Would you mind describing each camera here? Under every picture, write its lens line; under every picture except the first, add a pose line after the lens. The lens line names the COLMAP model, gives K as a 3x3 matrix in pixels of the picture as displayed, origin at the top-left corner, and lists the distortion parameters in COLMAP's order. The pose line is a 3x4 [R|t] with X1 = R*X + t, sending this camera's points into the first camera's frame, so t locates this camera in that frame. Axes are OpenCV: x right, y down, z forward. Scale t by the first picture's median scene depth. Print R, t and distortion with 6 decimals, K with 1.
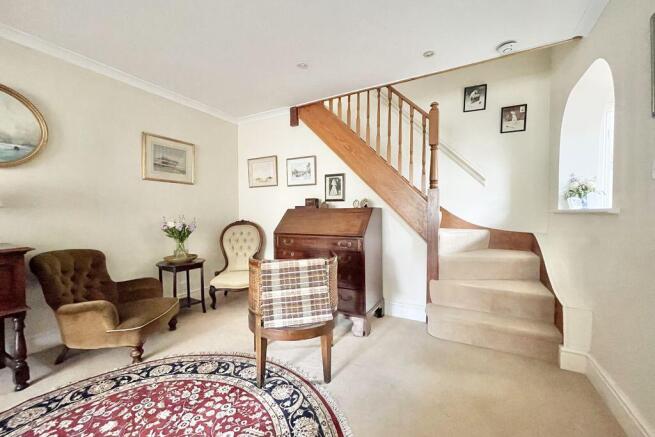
lens RADIAL K [[263.3, 0, 328.8], [0, 263.3, 219.3], [0, 0, 1]] dist [0.001329, -0.000752]
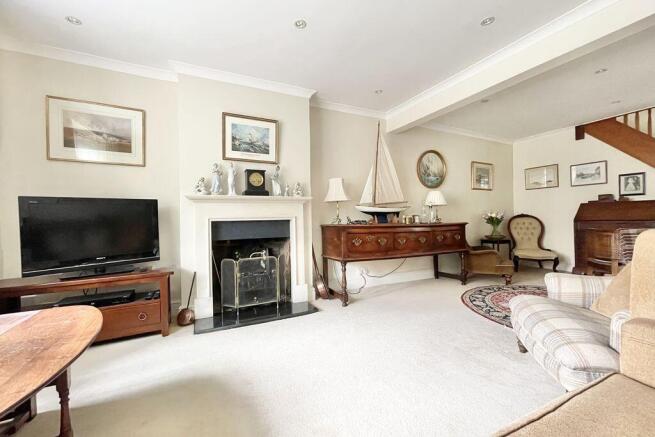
lens RADIAL K [[263.3, 0, 329.2], [0, 263.3, 217.3], [0, 0, 1]] dist [0.001329, -0.000752]
pose [[0.822130, -0.013427, -0.569142, -0.444983], [-0.001740, 0.999658, -0.026096, 0.068789], [0.569298, 0.022445, 0.821825, -0.825716]]
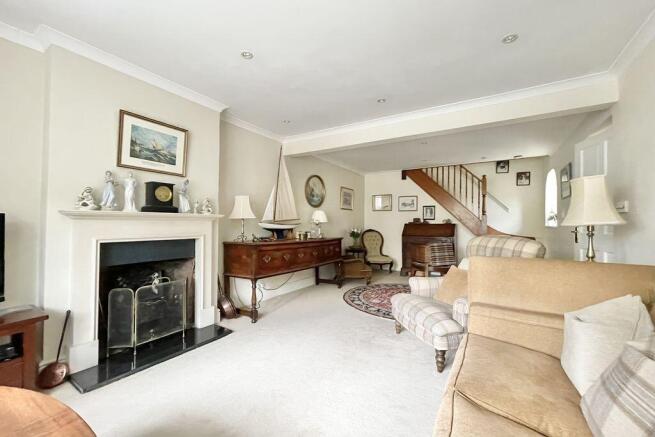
lens RADIAL K [[263.3, 0, 325.0], [0, 263.3, 216.8], [0, 0, 1]] dist [0.001329, -0.000752]
pose [[0.998202, 0.008909, -0.059271, -0.629688], [-0.012043, 0.998536, -0.052728, 0.020850], [0.058715, 0.053347, 0.996848, -0.986056]]
